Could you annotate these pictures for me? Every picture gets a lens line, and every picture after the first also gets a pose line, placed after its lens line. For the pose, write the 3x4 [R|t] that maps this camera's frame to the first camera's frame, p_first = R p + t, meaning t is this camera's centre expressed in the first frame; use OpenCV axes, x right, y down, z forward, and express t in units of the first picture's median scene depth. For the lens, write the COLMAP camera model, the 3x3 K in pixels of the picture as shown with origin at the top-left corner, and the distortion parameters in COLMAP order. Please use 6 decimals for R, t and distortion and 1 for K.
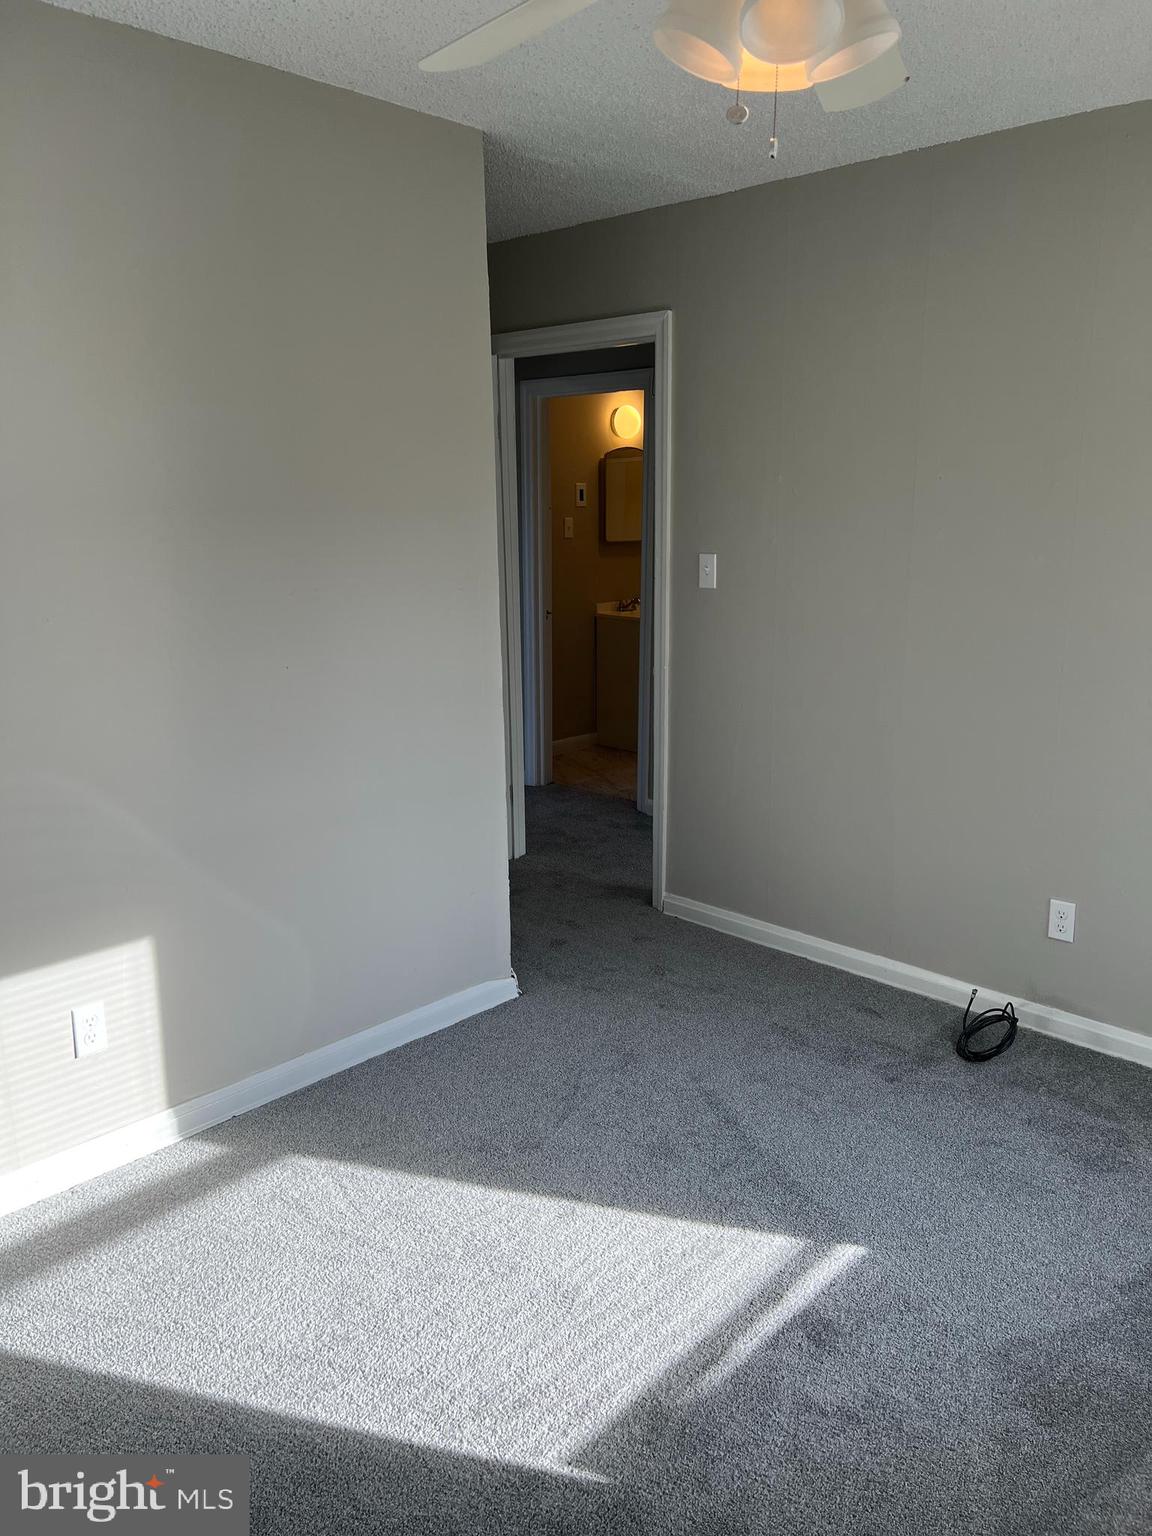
lens RADIAL K [[1143.8, 0, 576.0], [0, 1143.8, 768.0], [0, 0, 1]] dist [0.040592, -0.074652]
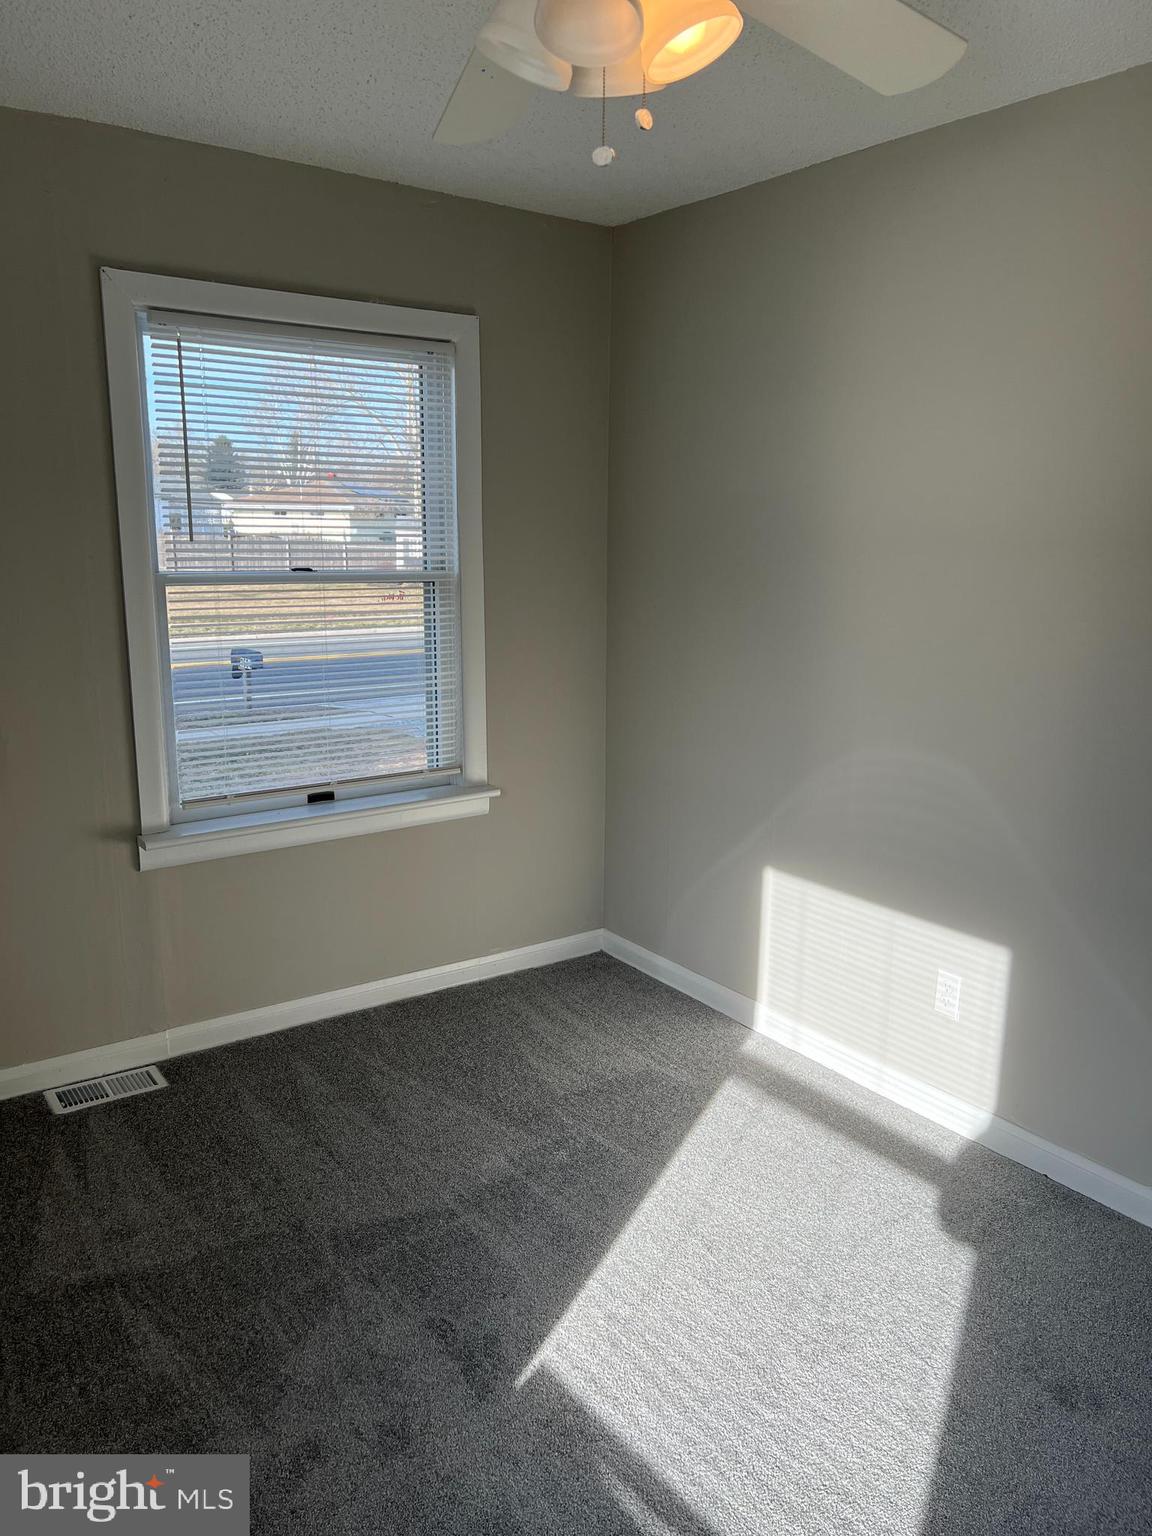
lens RADIAL K [[1143.8, 0, 576.0], [0, 1143.8, 768.0], [0, 0, 1]] dist [0.040592, -0.074652]
pose [[-0.180847, 0.201215, -0.962708, 0.723040], [-0.239049, 0.940501, 0.241480, -0.178323], [0.954018, 0.273806, -0.121987, 0.753933]]
